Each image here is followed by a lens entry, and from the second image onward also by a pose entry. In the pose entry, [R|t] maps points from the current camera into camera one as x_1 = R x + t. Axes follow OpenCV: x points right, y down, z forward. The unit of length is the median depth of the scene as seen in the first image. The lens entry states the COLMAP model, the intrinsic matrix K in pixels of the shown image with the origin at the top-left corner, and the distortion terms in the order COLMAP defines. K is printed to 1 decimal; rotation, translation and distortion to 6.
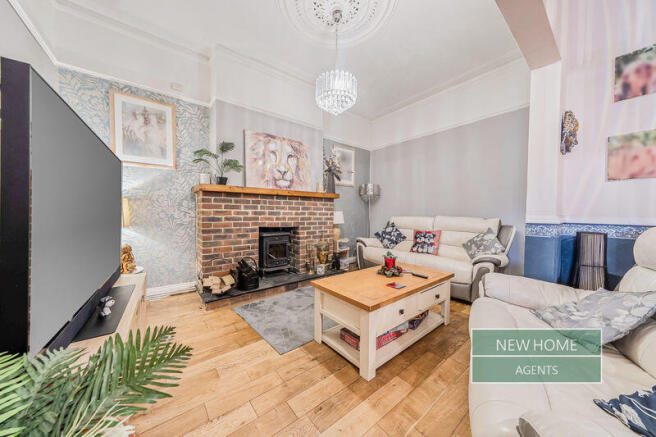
lens RADIAL K [[226.2, 0, 329.3], [0, 226.2, 210.0], [0, 0, 1]] dist [-0.001982, -0.000271]
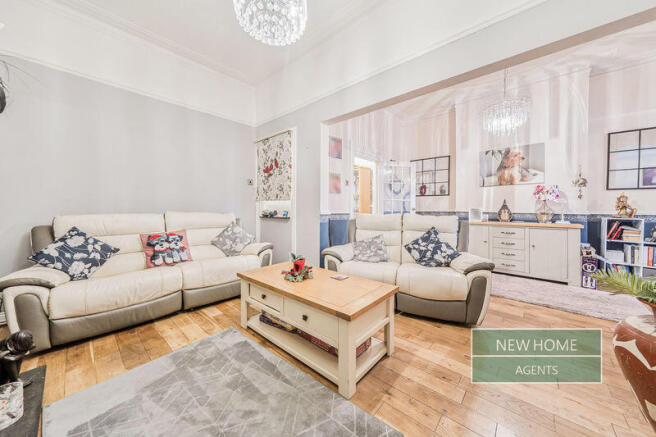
lens RADIAL K [[226.2, 0, 329.3], [0, 226.2, 210.0], [0, 0, 1]] dist [-0.001982, -0.000271]
pose [[-0.171912, -0.015983, 0.984983, -0.371050], [-0.015568, 0.999788, 0.013506, 0.001360], [-0.984989, -0.013013, -0.172124, 0.619758]]
